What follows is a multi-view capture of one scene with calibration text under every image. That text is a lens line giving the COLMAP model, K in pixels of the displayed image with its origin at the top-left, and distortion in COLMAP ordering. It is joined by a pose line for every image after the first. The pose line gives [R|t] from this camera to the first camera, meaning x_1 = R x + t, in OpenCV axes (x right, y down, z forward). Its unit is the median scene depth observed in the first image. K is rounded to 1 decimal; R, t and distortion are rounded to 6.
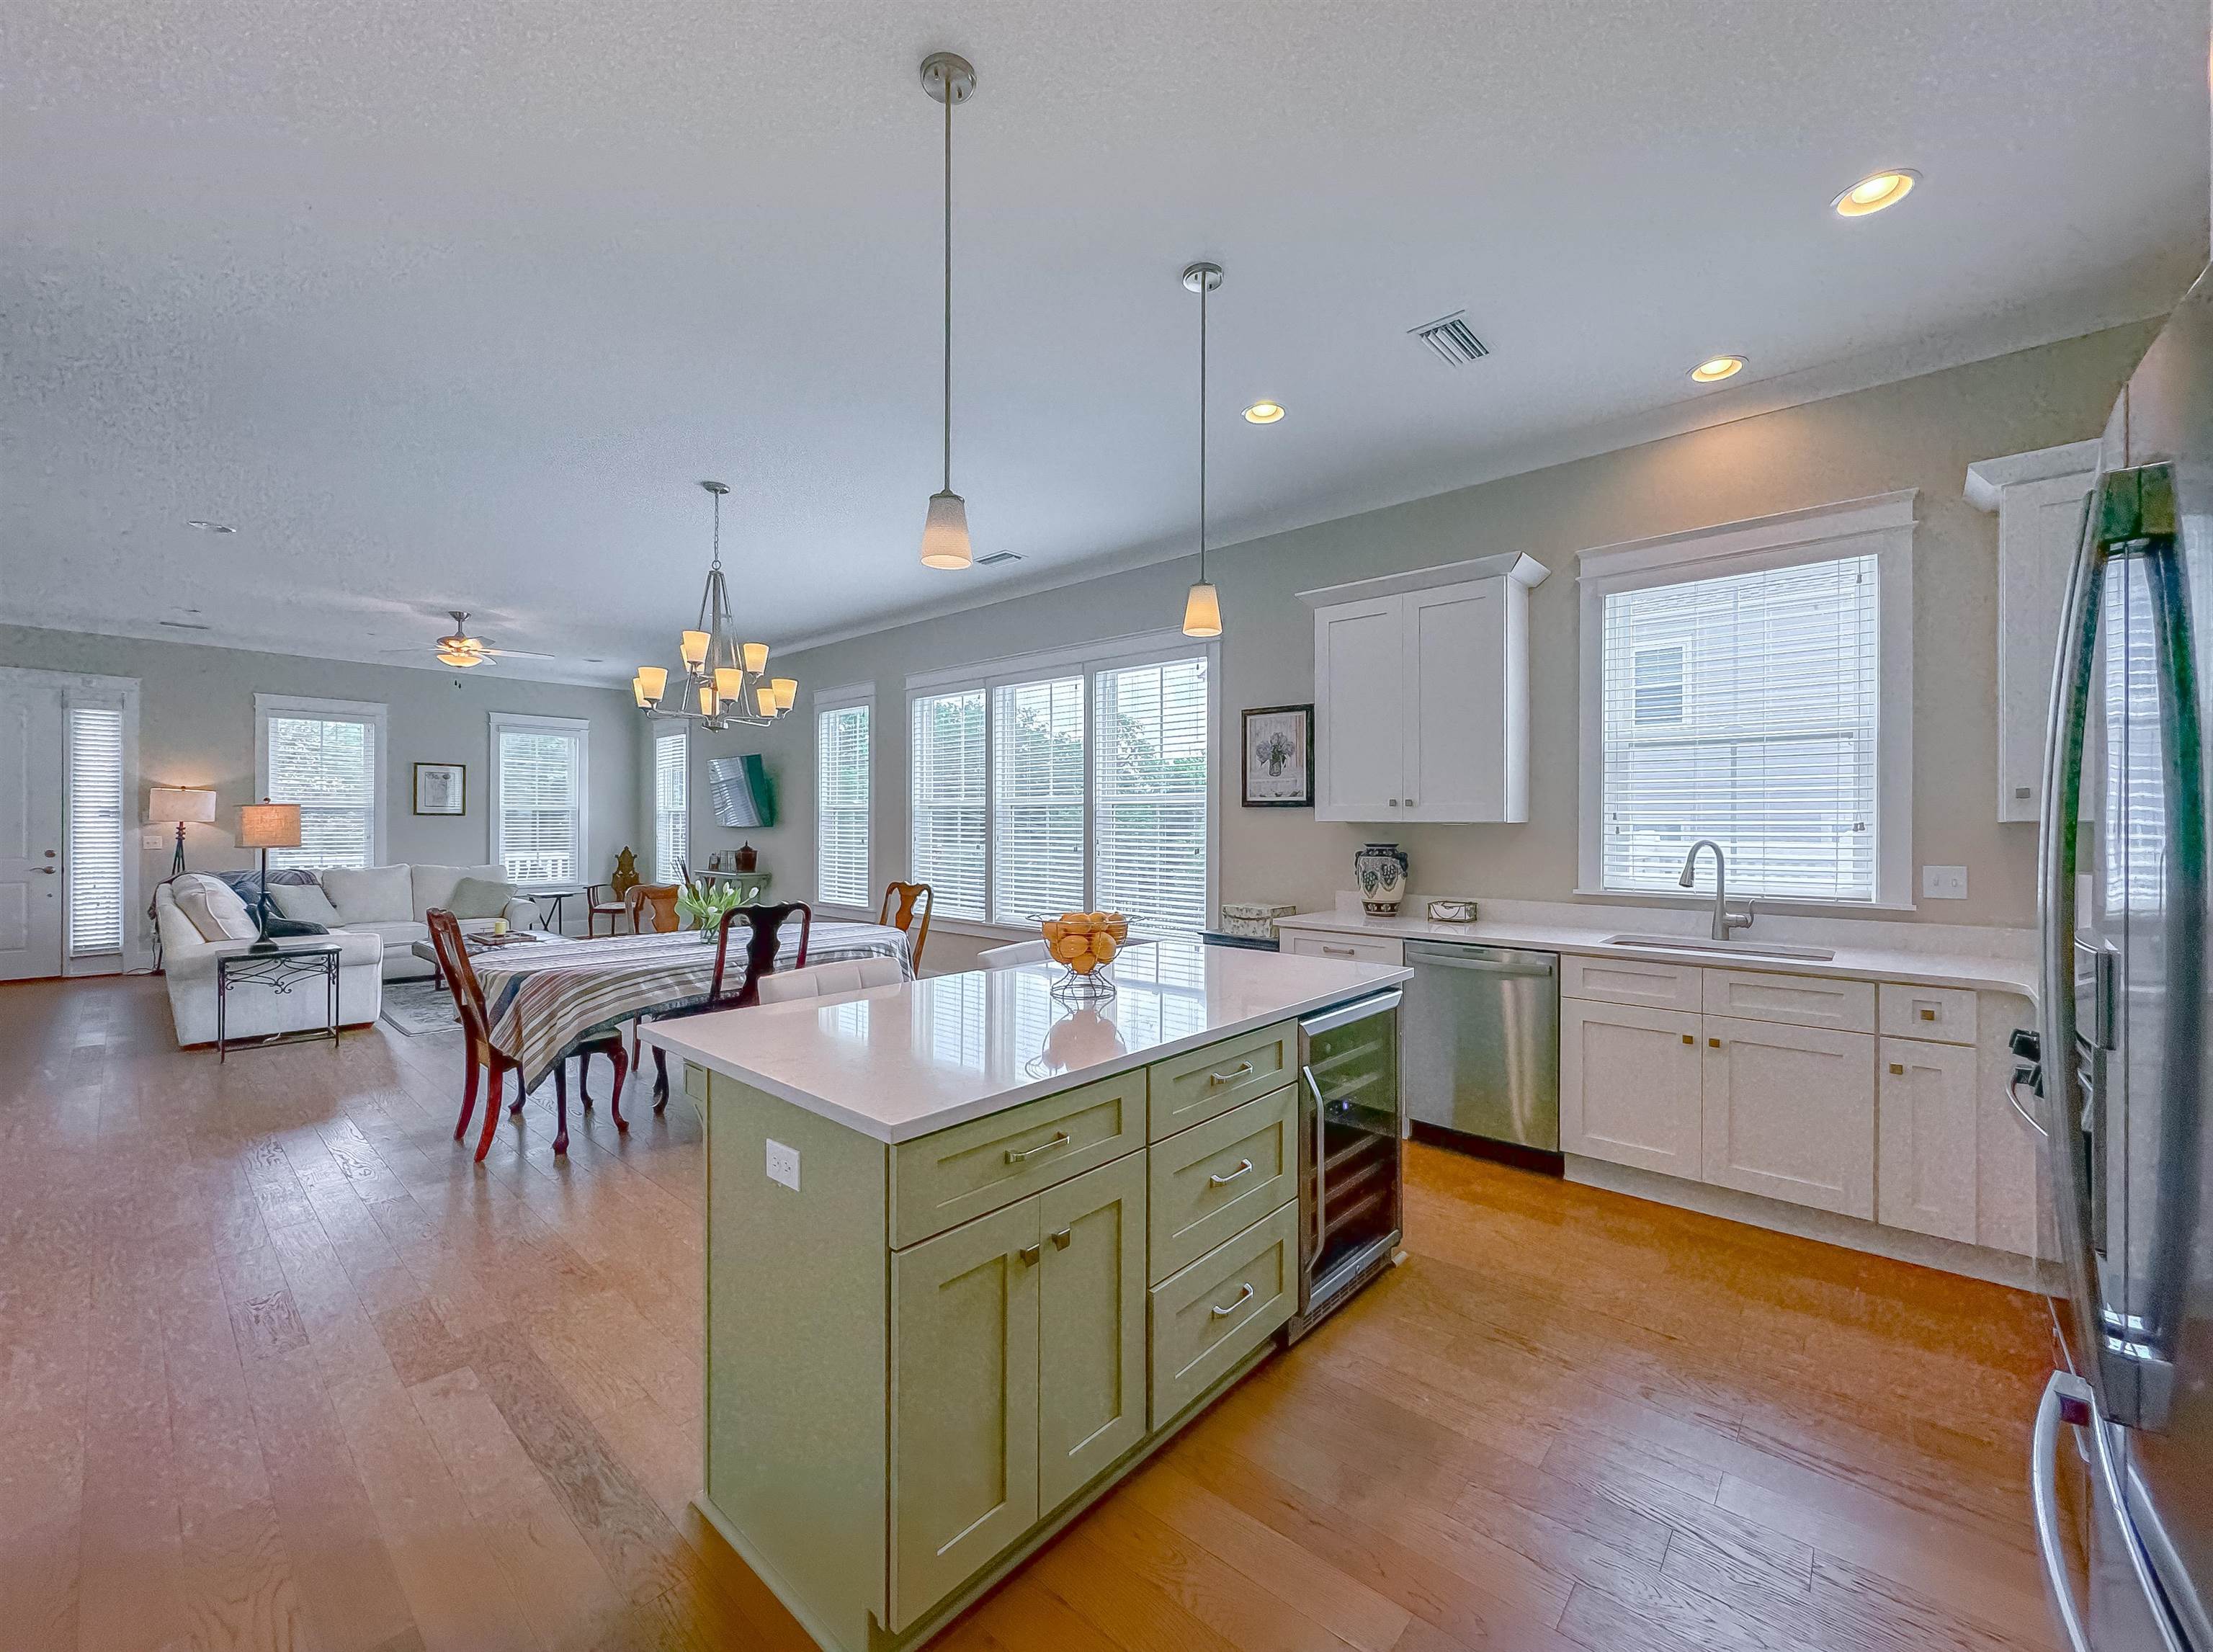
lens RADIAL K [[941.6, 0, 1106.5], [0, 941.6, 826.0], [0, 0, 1]] dist [0.018336, 0.000186]
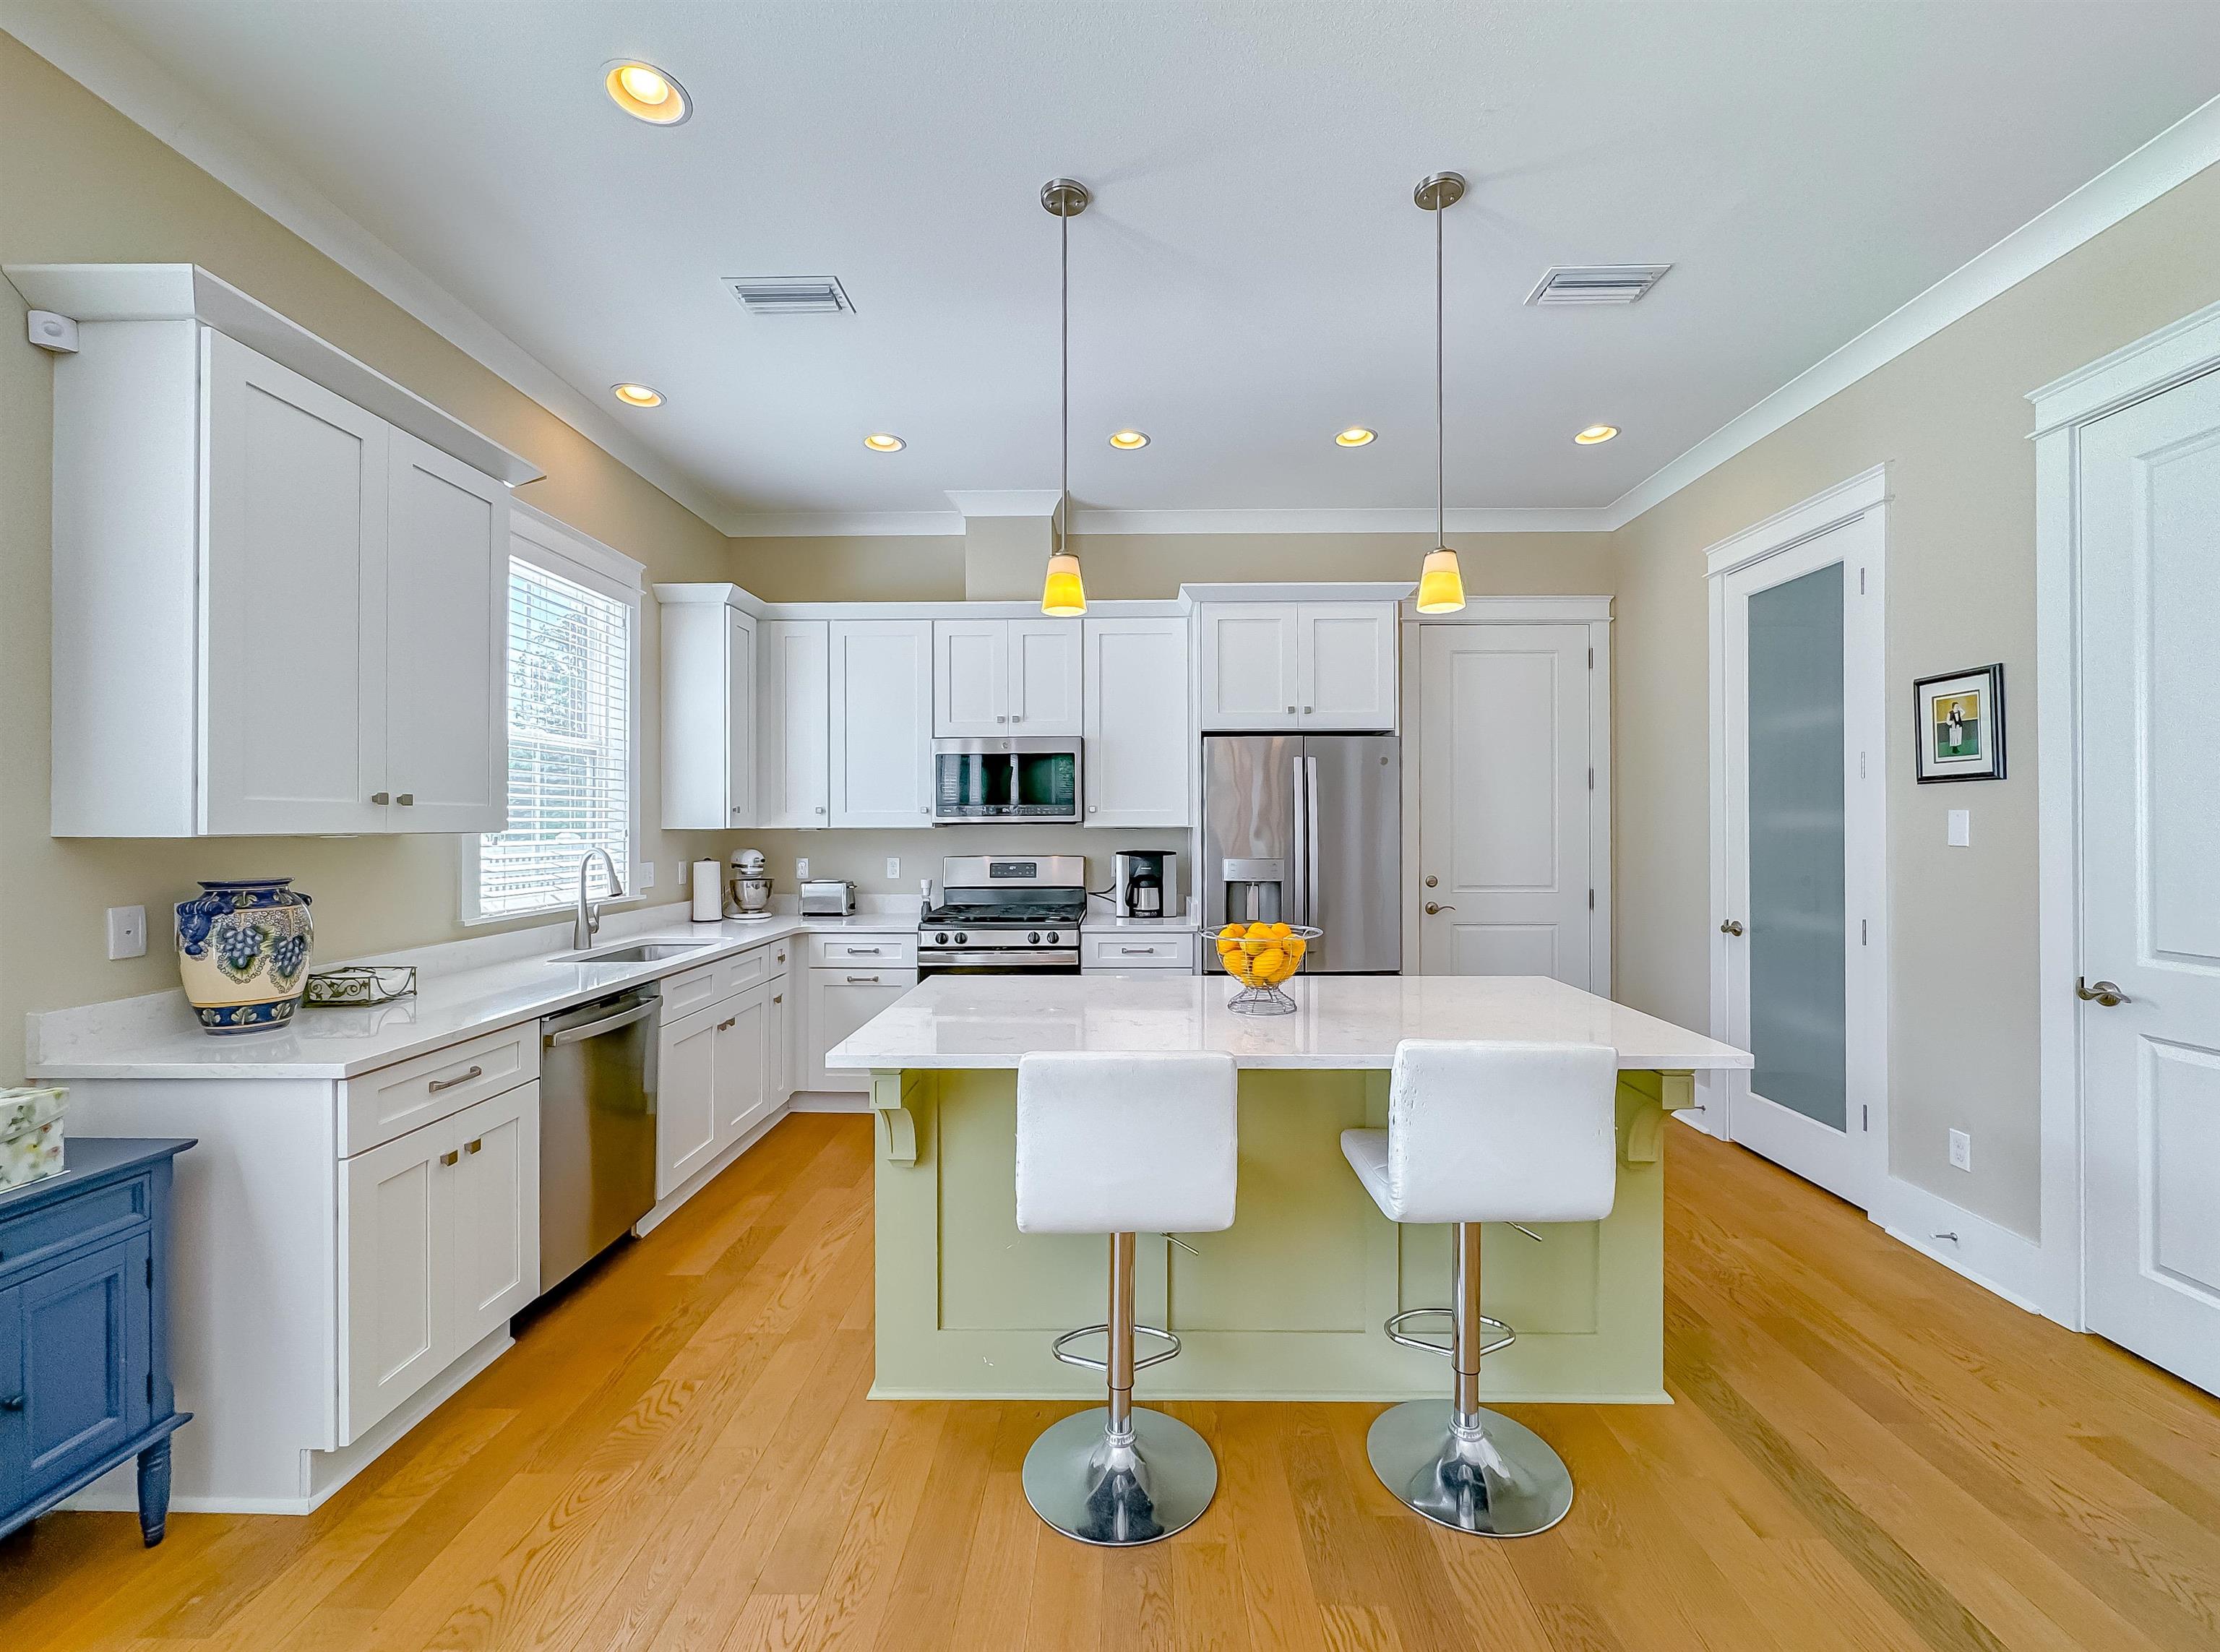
lens RADIAL K [[928.4, 0, 1116.9], [0, 928.4, 818.0], [0, 0, 1]] dist [-0.002831, -0.000173]
pose [[-0.672387, 0.004634, 0.740185, -0.206928], [0.004851, 0.999987, -0.001854, -0.005612], [-0.740184, 0.002344, -0.672401, 0.582975]]
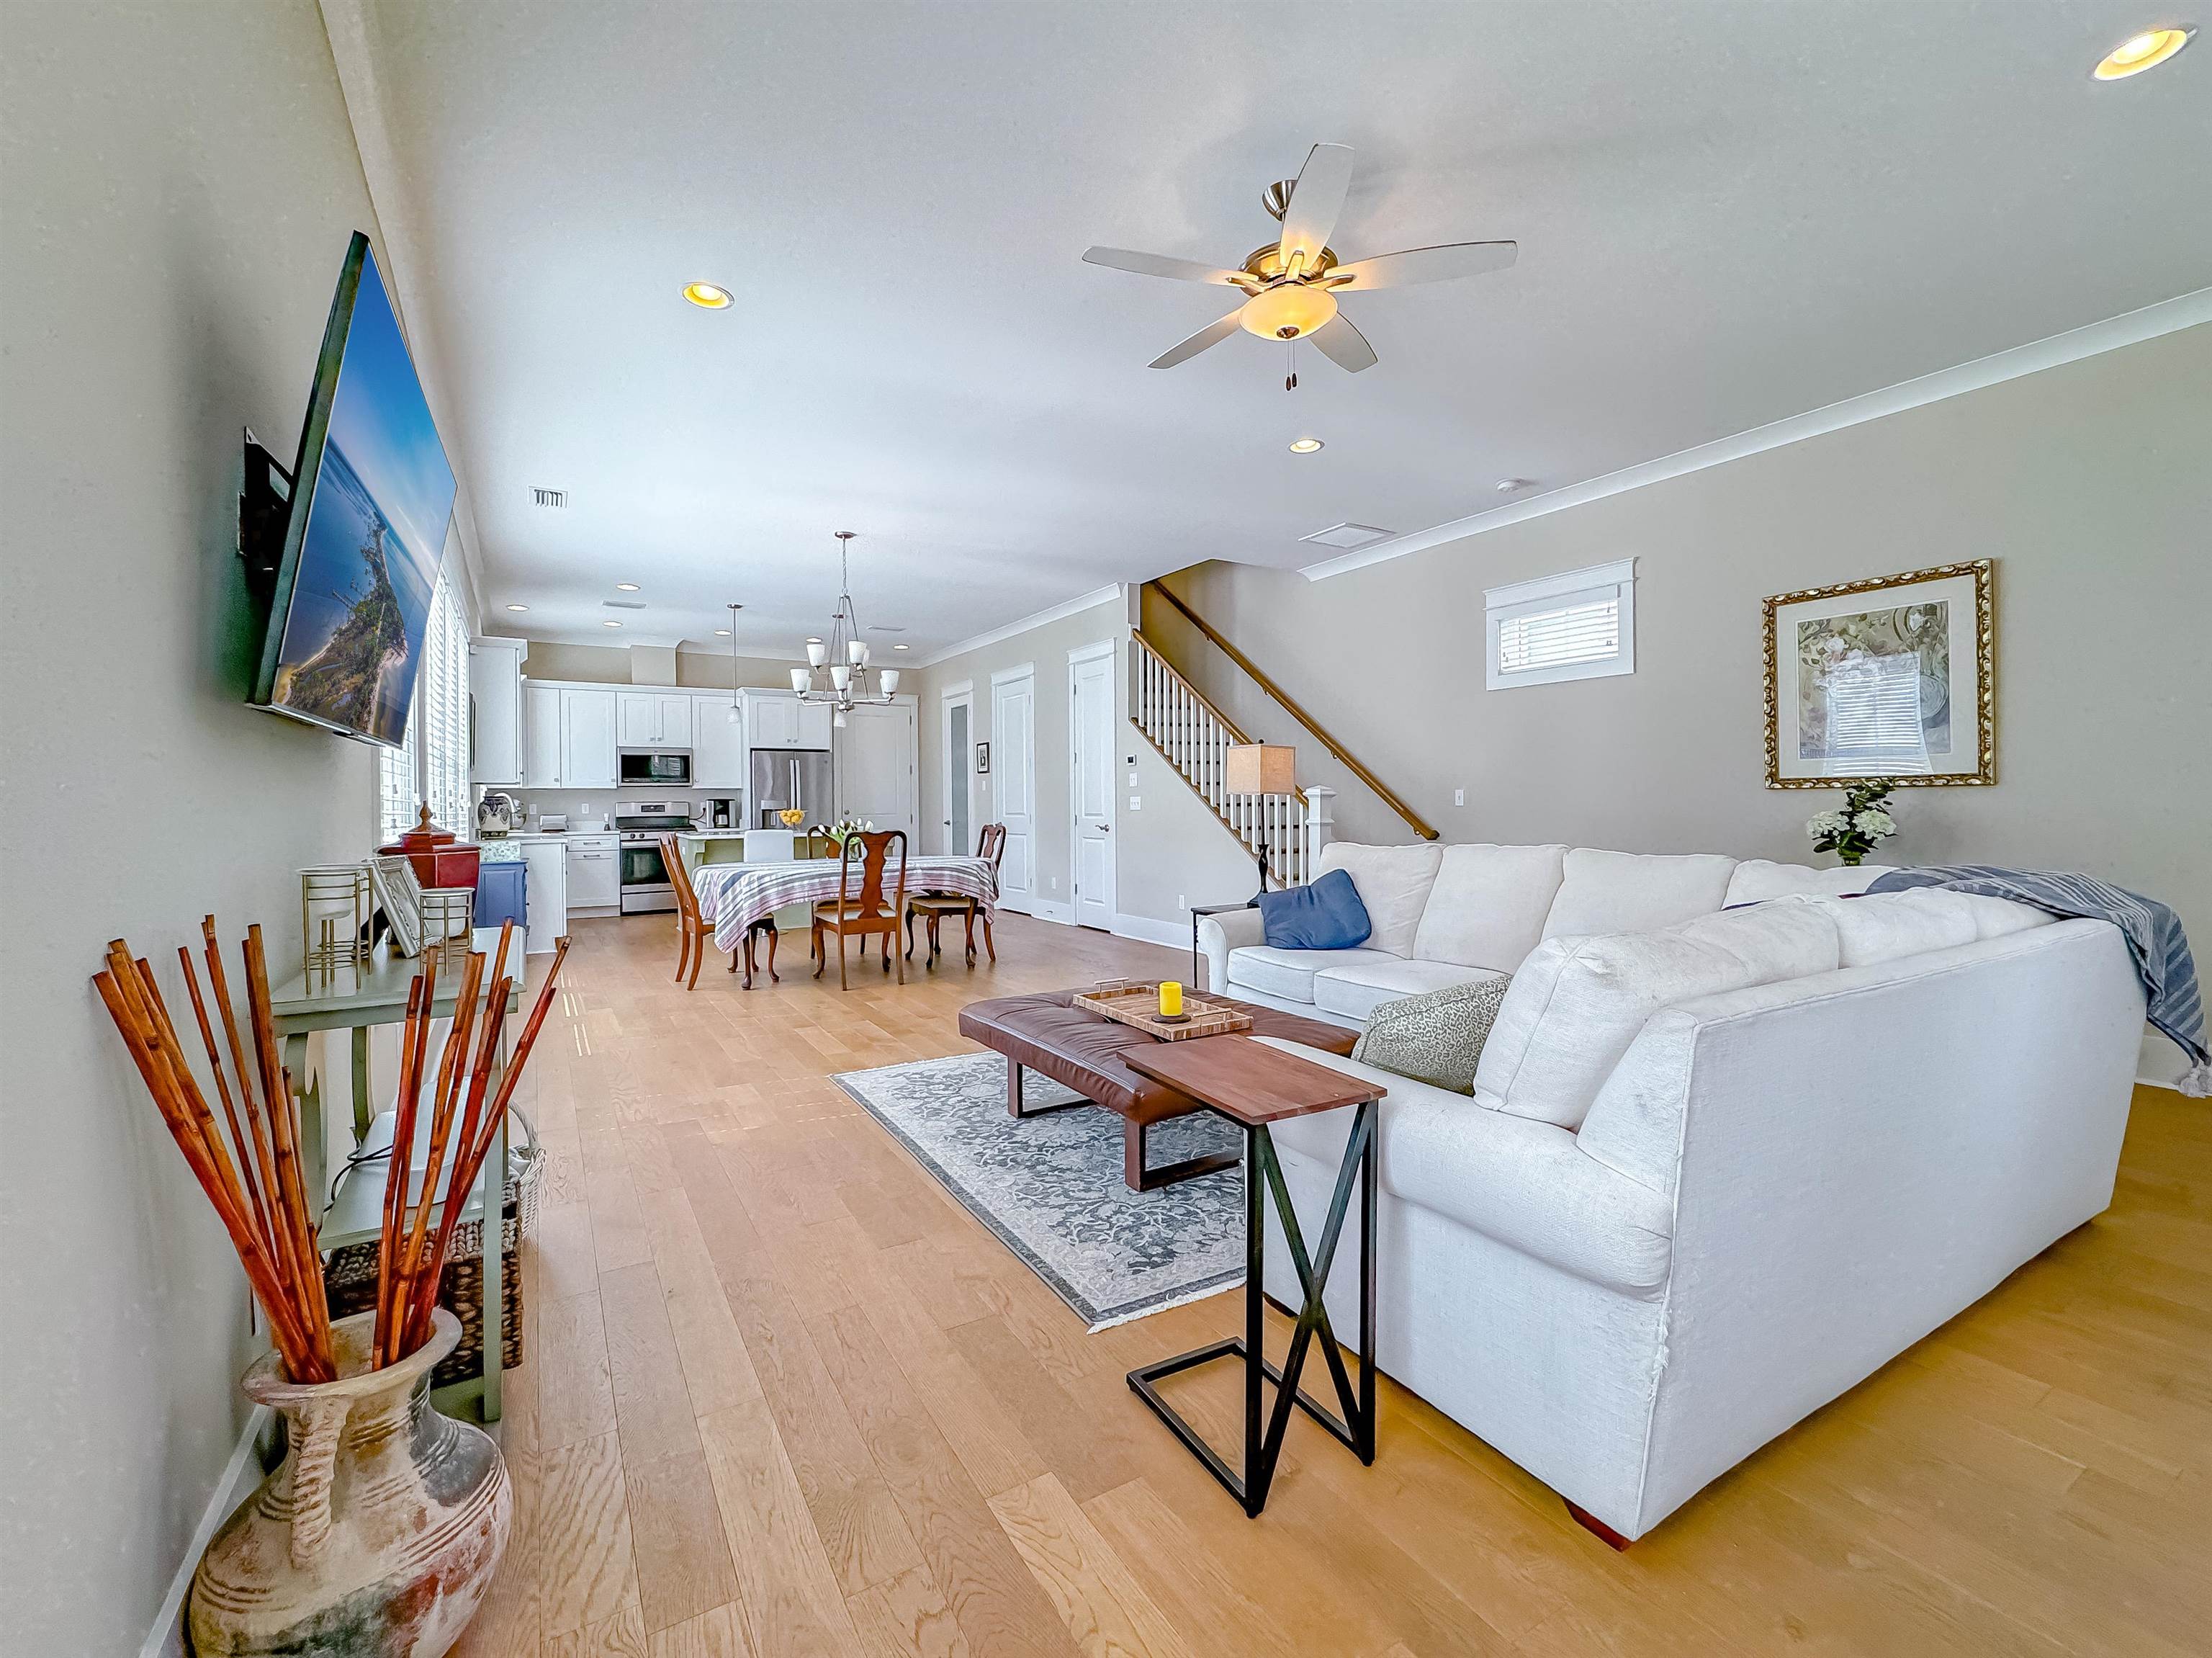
lens RADIAL K [[934.4, 0, 1107.5], [0, 934.4, 814.8], [0, 0, 1]] dist [-0.002442, -0.000185]
pose [[-0.964682, 0.003154, 0.263397, -0.688213], [0.008479, 0.999782, 0.019085, 0.016793], [-0.263280, 0.020644, -0.964499, 1.344960]]
